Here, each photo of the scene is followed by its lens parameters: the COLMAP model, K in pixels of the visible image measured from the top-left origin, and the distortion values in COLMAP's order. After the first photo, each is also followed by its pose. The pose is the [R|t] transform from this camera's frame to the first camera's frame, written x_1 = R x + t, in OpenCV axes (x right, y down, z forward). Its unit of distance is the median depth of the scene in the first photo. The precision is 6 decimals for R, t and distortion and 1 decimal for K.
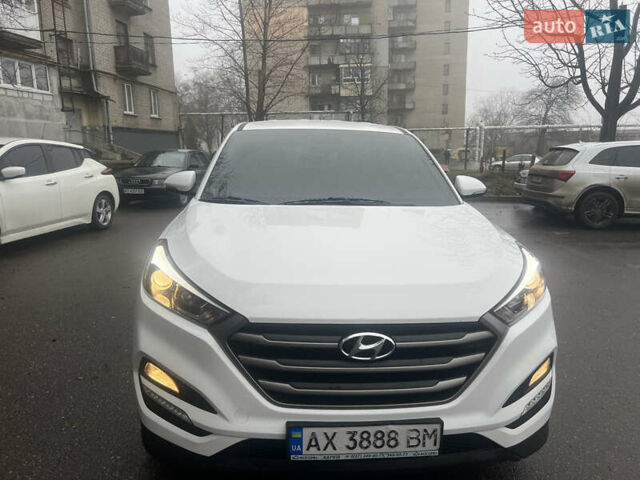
lens RADIAL K [[491.9, 0, 320.0], [0, 491.9, 240.0], [0, 0, 1]] dist [0.002743, 0.001556]
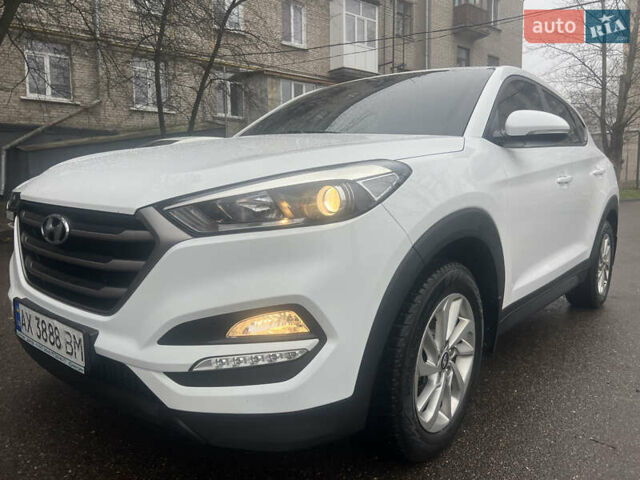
lens RADIAL K [[491.9, 0, 320.0], [0, 491.9, 240.0], [0, 0, 1]] dist [0.002743, 0.001556]
pose [[0.718290, 0.087062, -0.690275, 1.042091], [-0.137814, 0.990285, -0.018505, 0.177388], [0.681958, 0.108422, 0.723311, 0.643504]]
